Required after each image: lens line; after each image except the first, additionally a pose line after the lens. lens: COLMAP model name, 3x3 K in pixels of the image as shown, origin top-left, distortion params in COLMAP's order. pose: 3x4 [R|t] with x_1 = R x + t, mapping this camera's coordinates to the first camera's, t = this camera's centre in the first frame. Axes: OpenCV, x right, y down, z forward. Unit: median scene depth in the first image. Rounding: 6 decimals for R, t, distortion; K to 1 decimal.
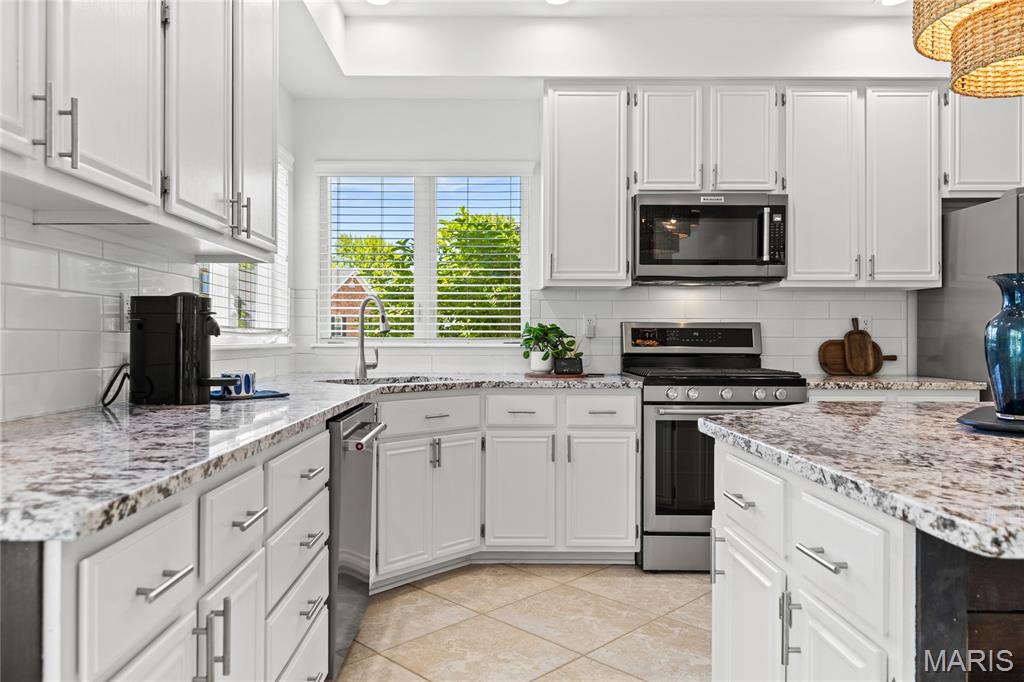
lens RADIAL K [[710.6, 0, 482.7], [0, 710.6, 340.2], [0, 0, 1]] dist [0.004519, -0.008496]
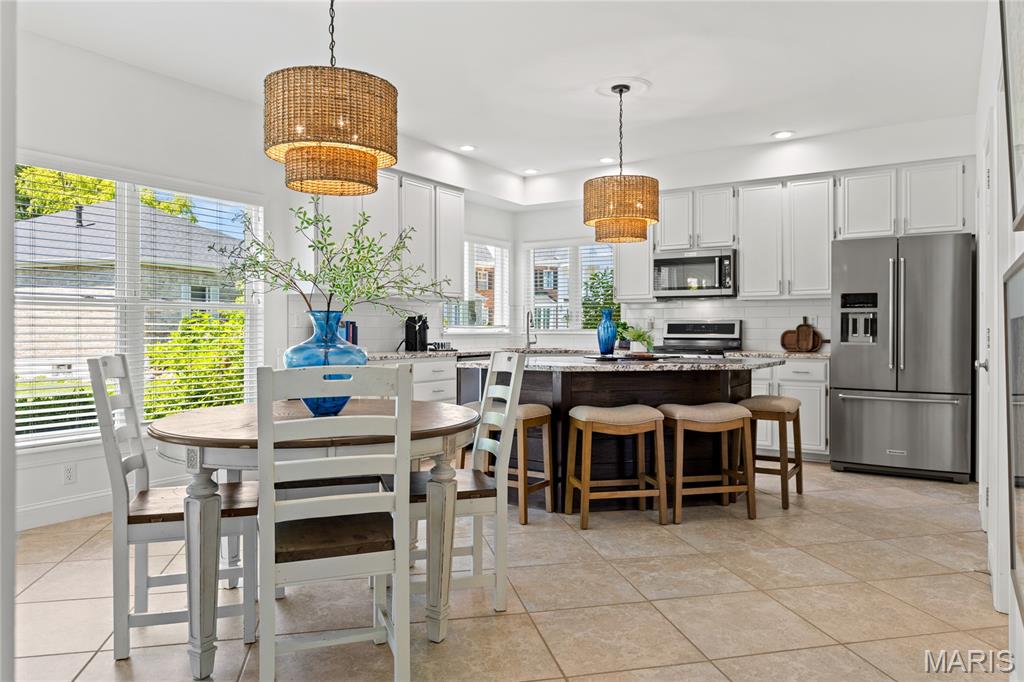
lens RADIAL K [[710.6, 0, 503.6], [0, 710.6, 334.7], [0, 0, 1]] dist [0.004519, -0.008496]
pose [[0.841555, 0.001408, -0.540170, 0.890440], [0.000397, 0.999995, 0.003225, 0.005114], [0.540171, -0.002929, 0.841550, -0.803911]]
